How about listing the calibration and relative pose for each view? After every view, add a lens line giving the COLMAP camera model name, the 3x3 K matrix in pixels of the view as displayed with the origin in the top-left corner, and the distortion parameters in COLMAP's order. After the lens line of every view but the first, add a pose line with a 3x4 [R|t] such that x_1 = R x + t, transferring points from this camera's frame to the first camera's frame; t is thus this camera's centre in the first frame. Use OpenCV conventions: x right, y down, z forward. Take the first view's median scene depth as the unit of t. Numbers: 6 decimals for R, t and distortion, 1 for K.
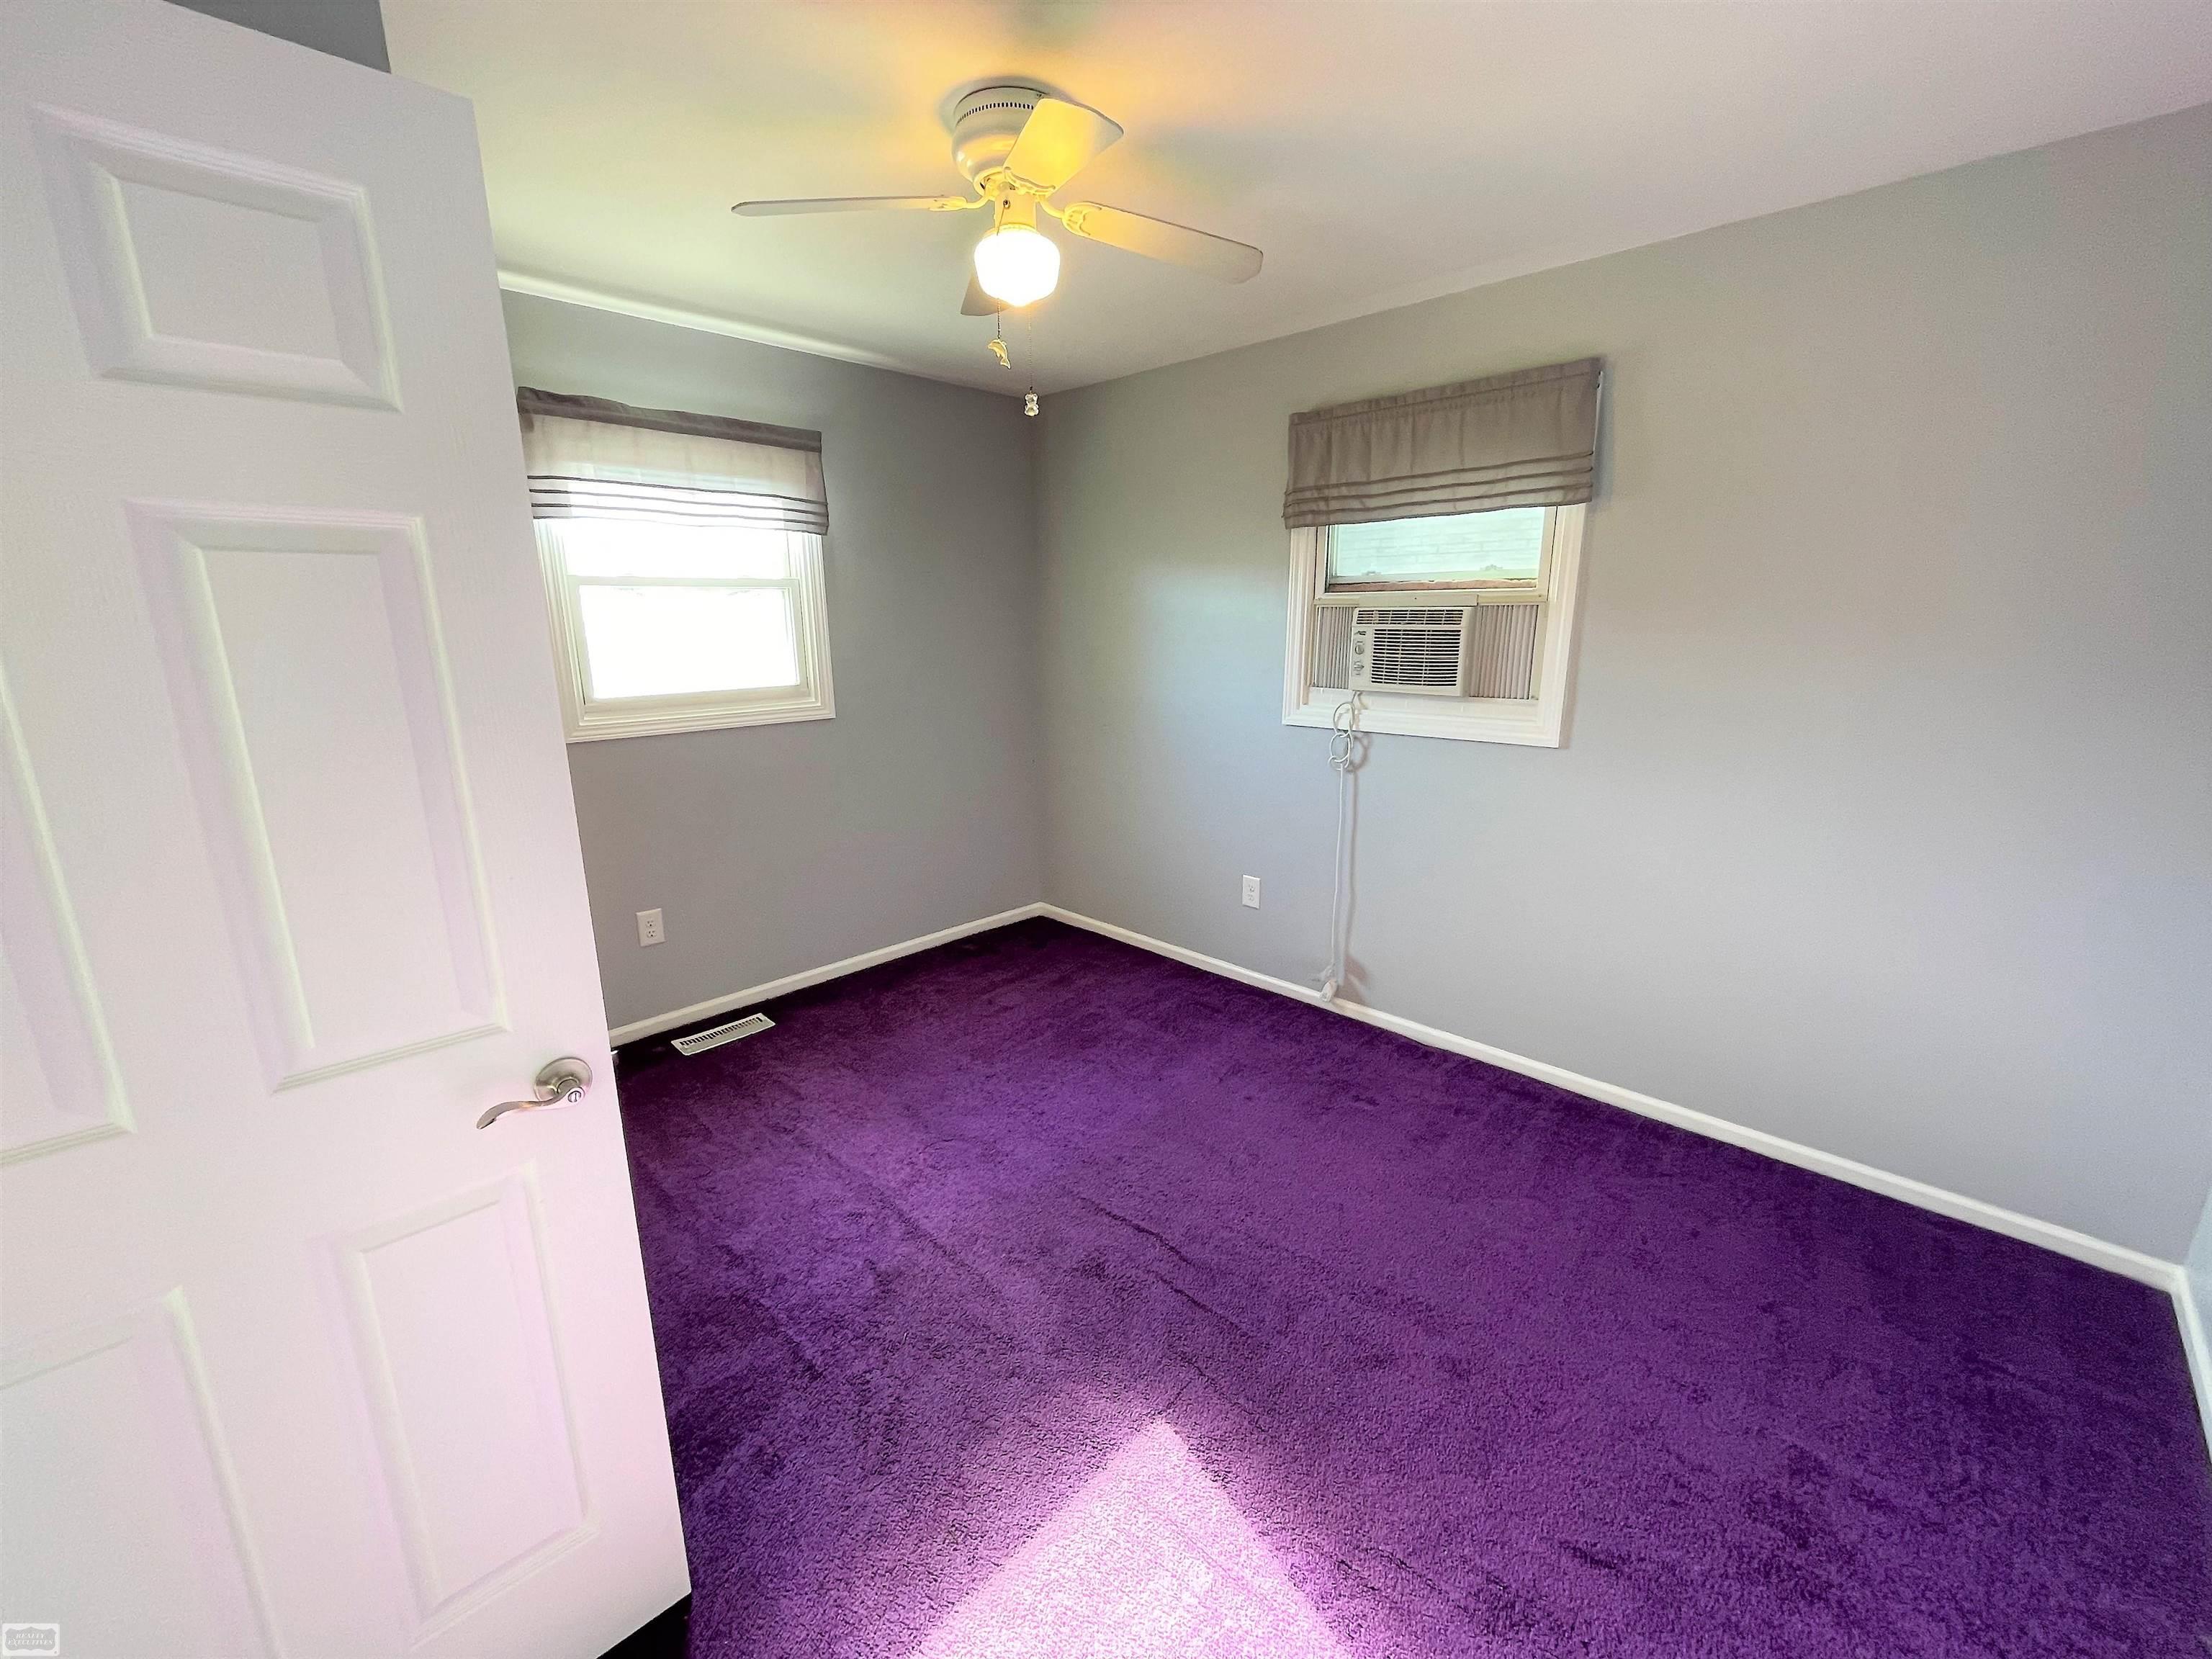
lens RADIAL K [[891.5, 0, 1102.3], [0, 891.5, 829.4], [0, 0, 1]] dist [0.009927, -0.000178]
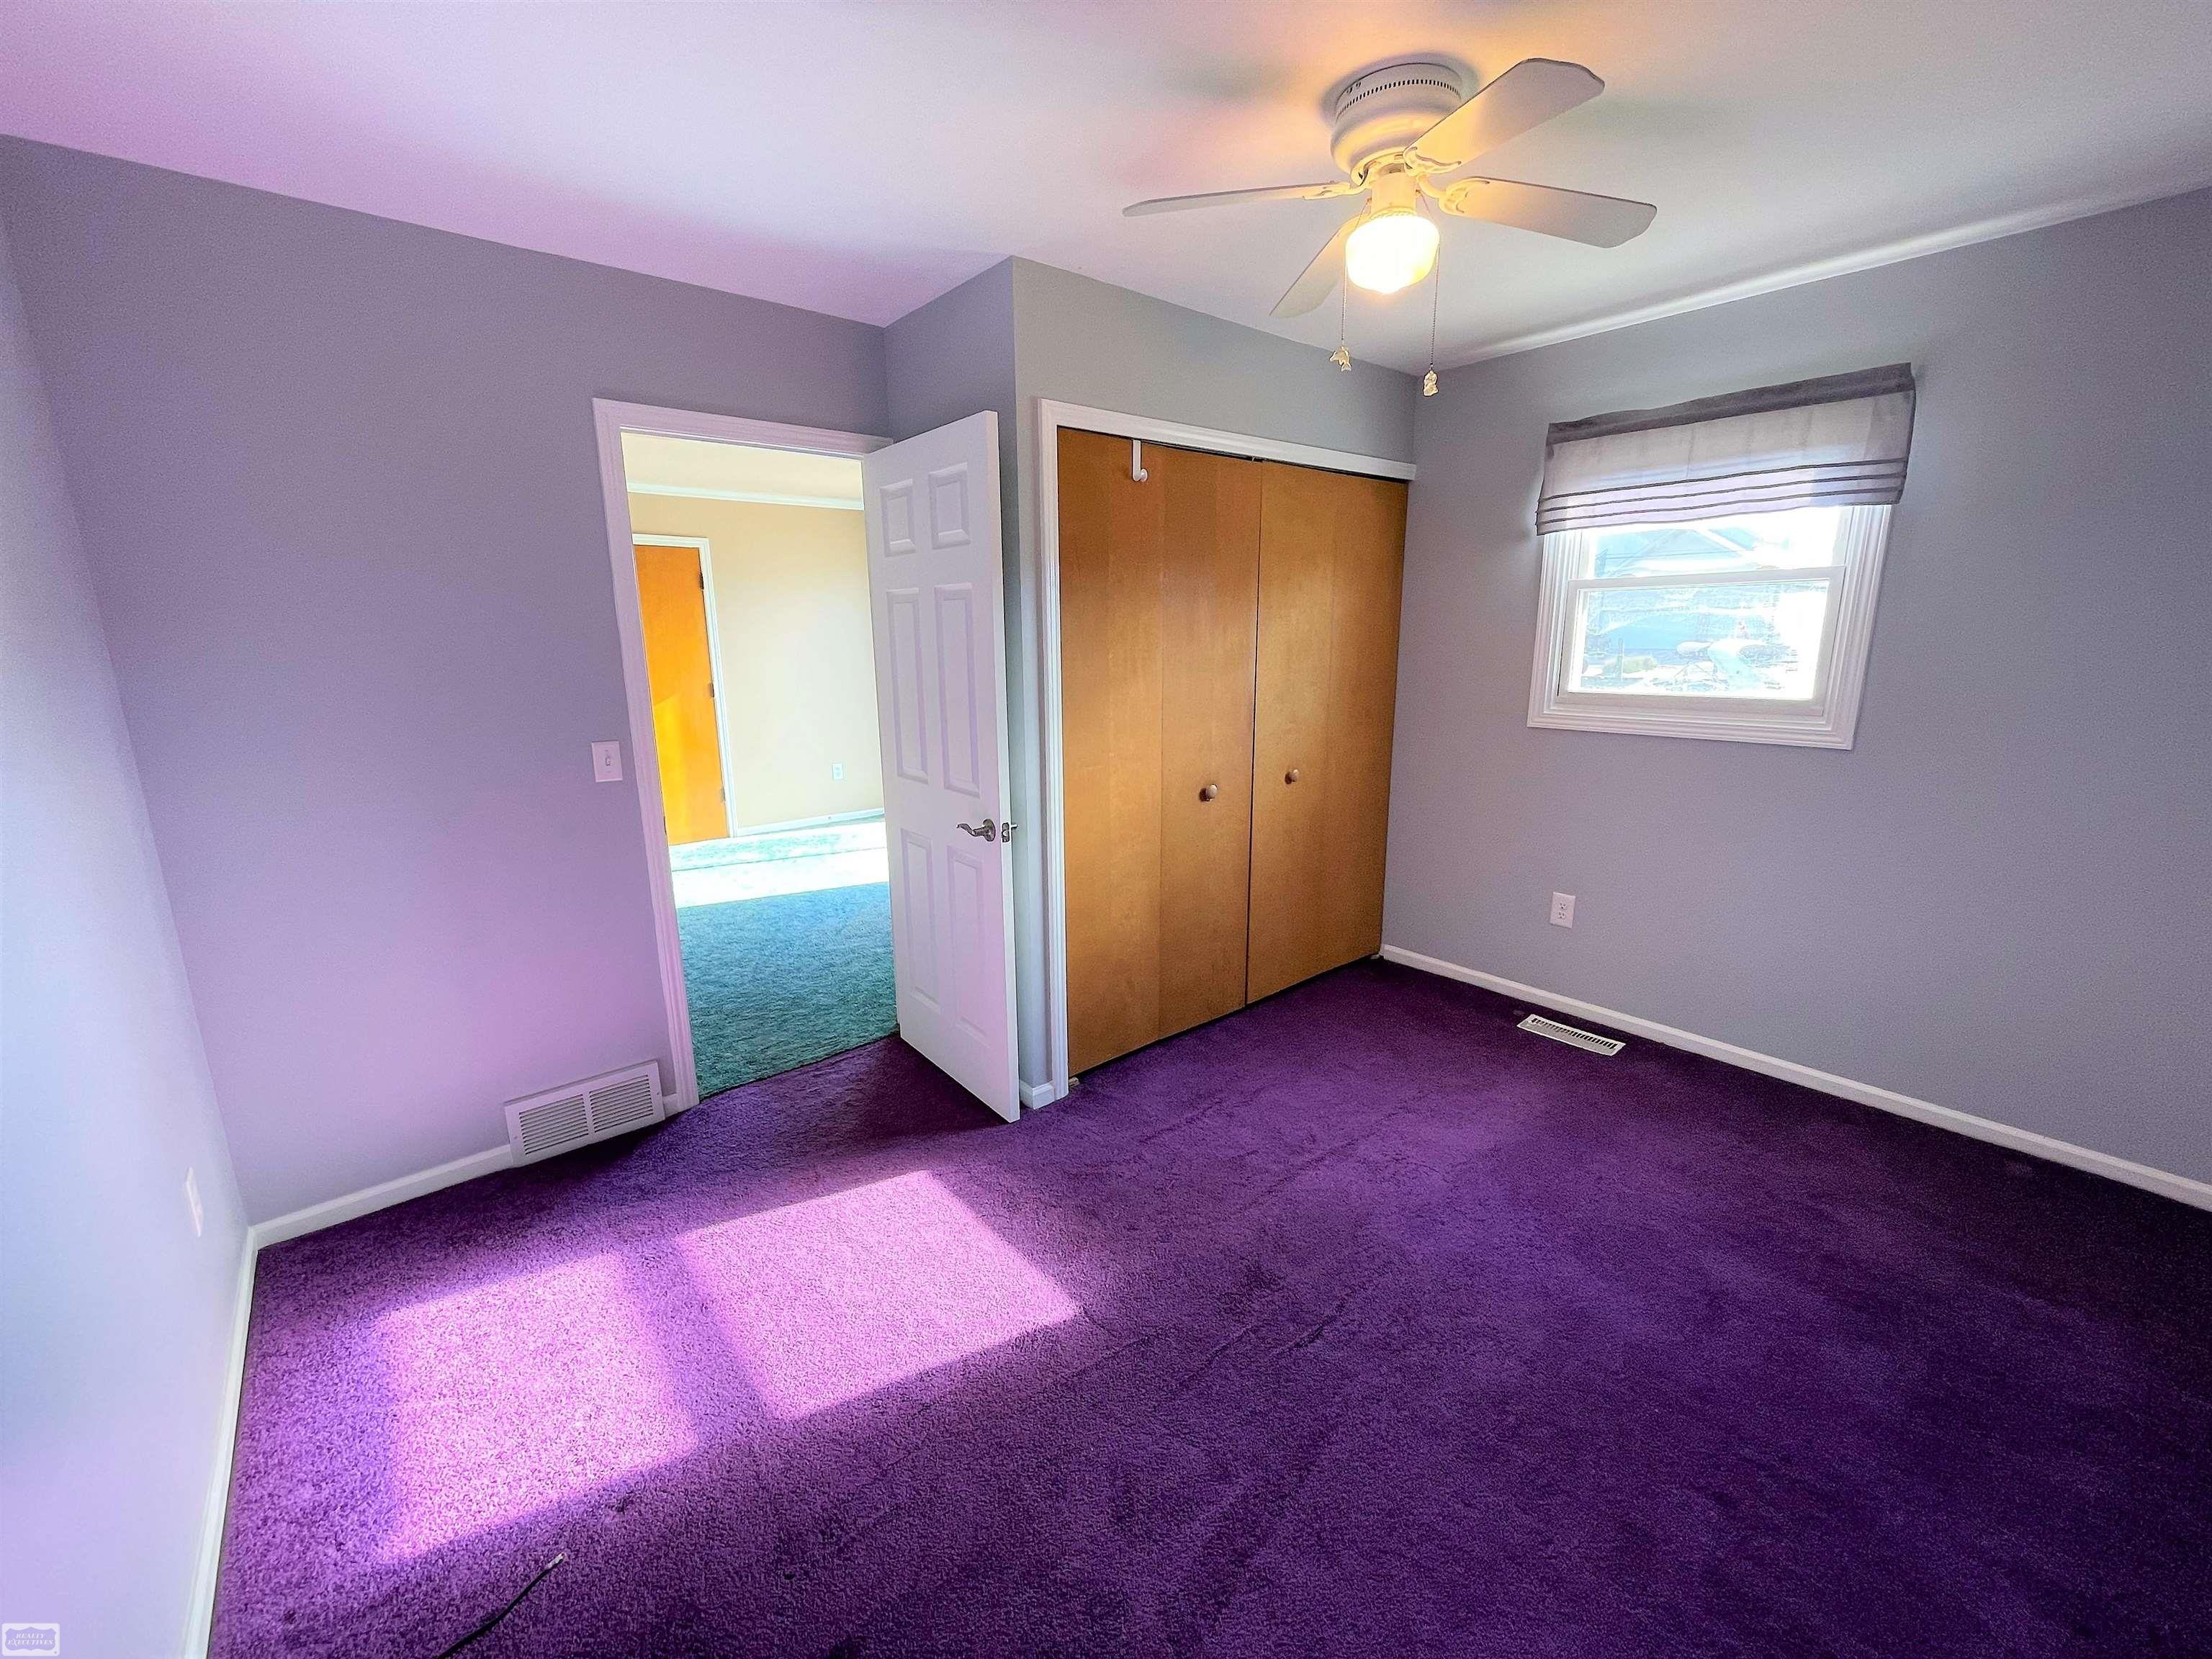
lens RADIAL K [[891.5, 0, 1103.5], [0, 891.5, 824.5], [0, 0, 1]] dist [0.009927, -0.000178]
pose [[-0.078456, 0.226603, -0.970822, 0.545262], [-0.225032, 0.944664, 0.238683, -0.116660], [0.971187, 0.237192, -0.023121, 0.473587]]
